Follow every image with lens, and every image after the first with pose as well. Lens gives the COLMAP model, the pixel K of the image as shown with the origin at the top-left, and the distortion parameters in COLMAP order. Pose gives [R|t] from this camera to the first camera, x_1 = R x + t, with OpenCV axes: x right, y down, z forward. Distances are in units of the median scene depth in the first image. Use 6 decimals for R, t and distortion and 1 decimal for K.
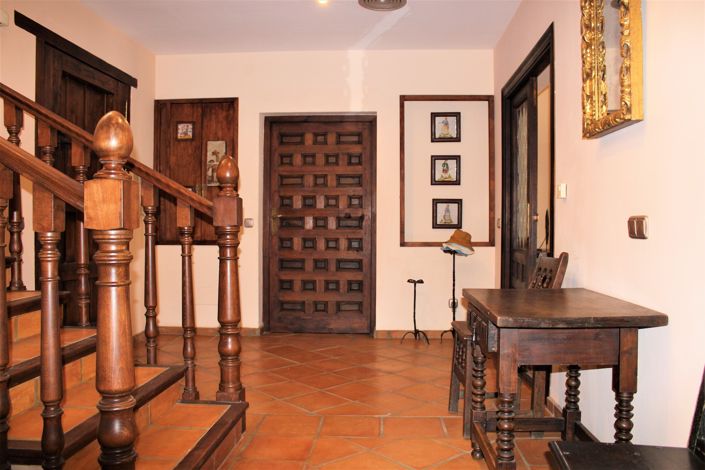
lens RADIAL K [[590.8, 0, 351.3], [0, 590.8, 230.4], [0, 0, 1]] dist [-0.135109, 0.078092]
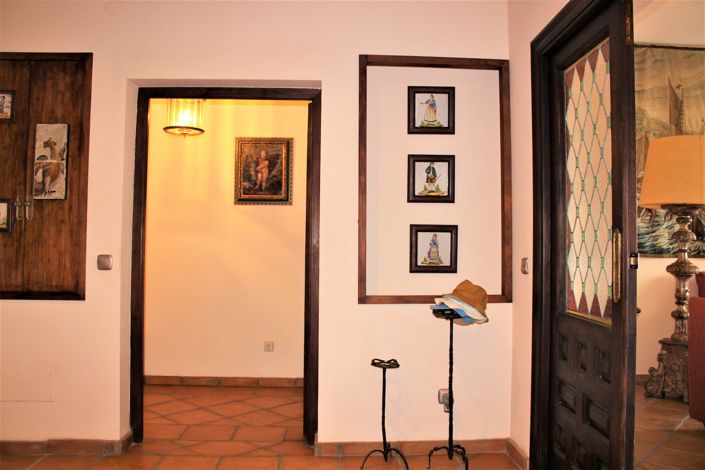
lens RADIAL K [[590.8, 0, 354.5], [0, 590.8, 232.5], [0, 0, 1]] dist [-0.135109, 0.078092]
pose [[0.994764, 0.008169, 0.101873, 0.016797], [-0.003487, 0.998933, -0.046055, -0.016756], [-0.102140, 0.045458, 0.993731, 0.395920]]
